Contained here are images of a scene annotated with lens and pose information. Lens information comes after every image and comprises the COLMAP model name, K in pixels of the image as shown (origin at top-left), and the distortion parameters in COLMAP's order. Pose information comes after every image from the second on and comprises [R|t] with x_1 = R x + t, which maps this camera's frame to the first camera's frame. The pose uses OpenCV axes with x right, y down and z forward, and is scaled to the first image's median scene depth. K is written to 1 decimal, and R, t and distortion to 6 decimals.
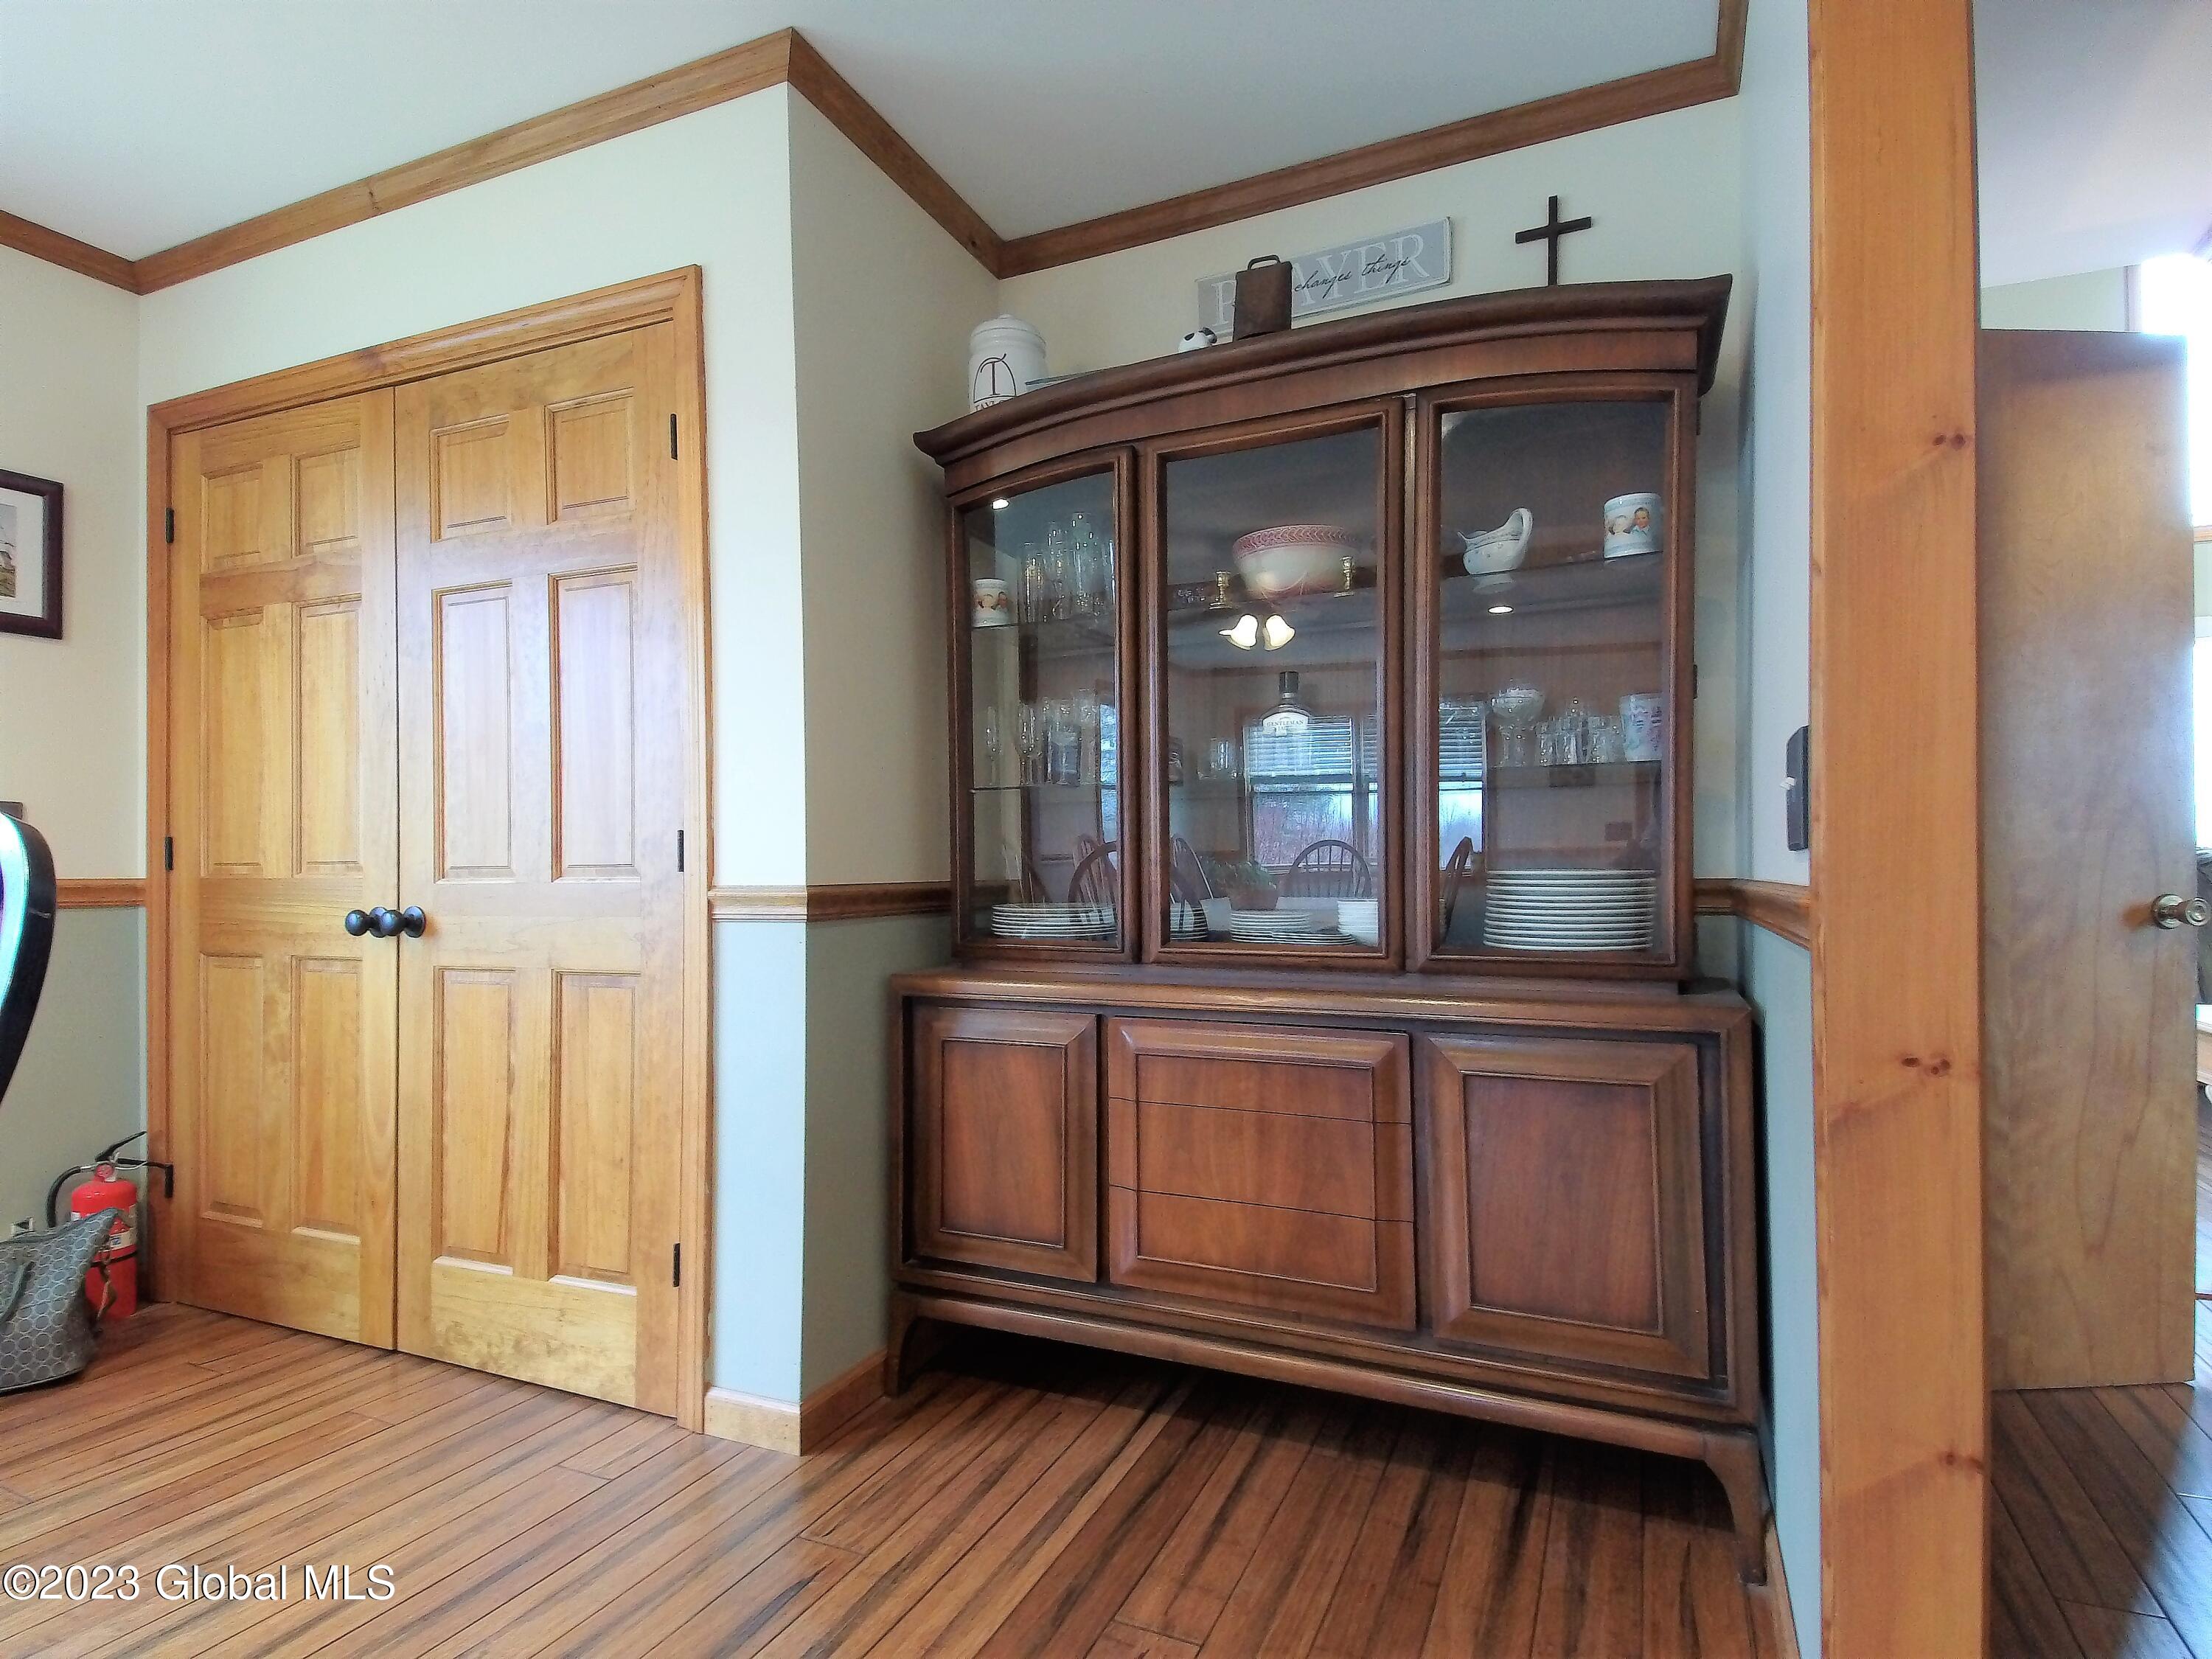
lens RADIAL K [[1149.3, 0, 1132.7], [0, 1149.3, 873.0], [0, 0, 1]] dist [0.148017, -0.113570]
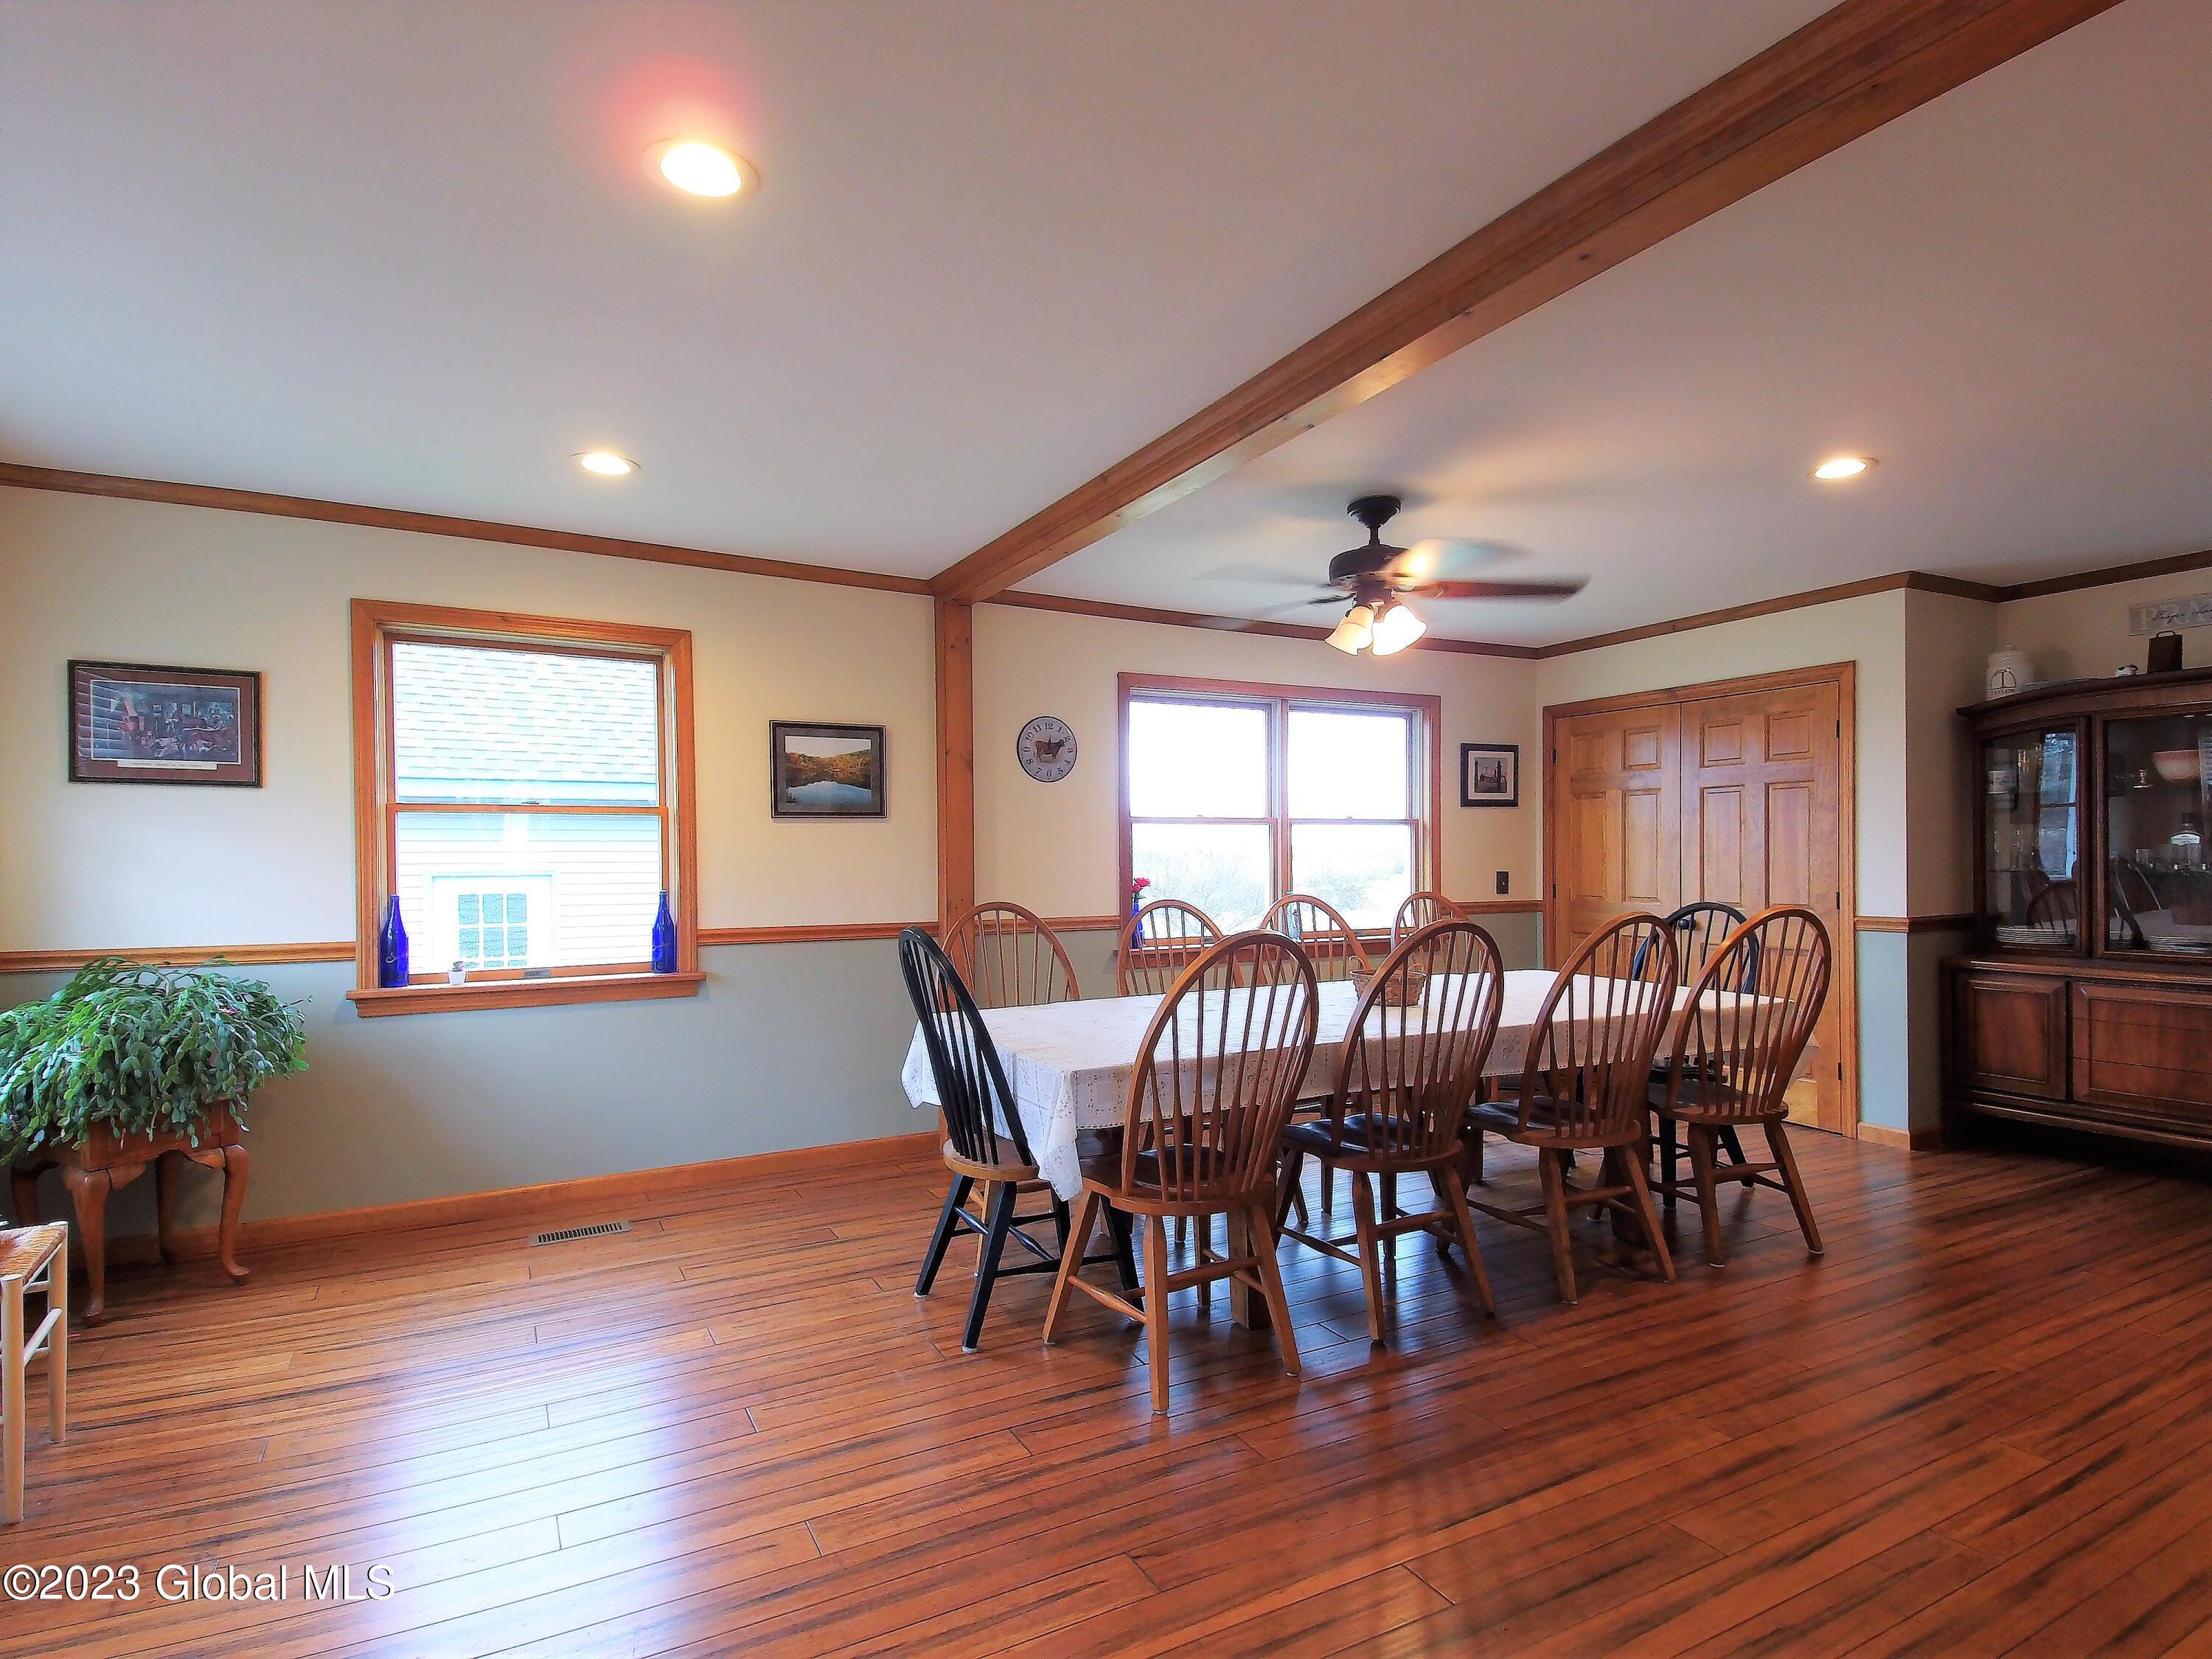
lens RADIAL K [[1149.3, 0, 1132.7], [0, 1149.3, 873.0], [0, 0, 1]] dist [0.148017, -0.113570]
pose [[0.795381, 0.004126, -0.606095, -0.053774], [0.005517, 0.999886, 0.014048, -0.118150], [0.606084, -0.014517, 0.795268, -1.825112]]
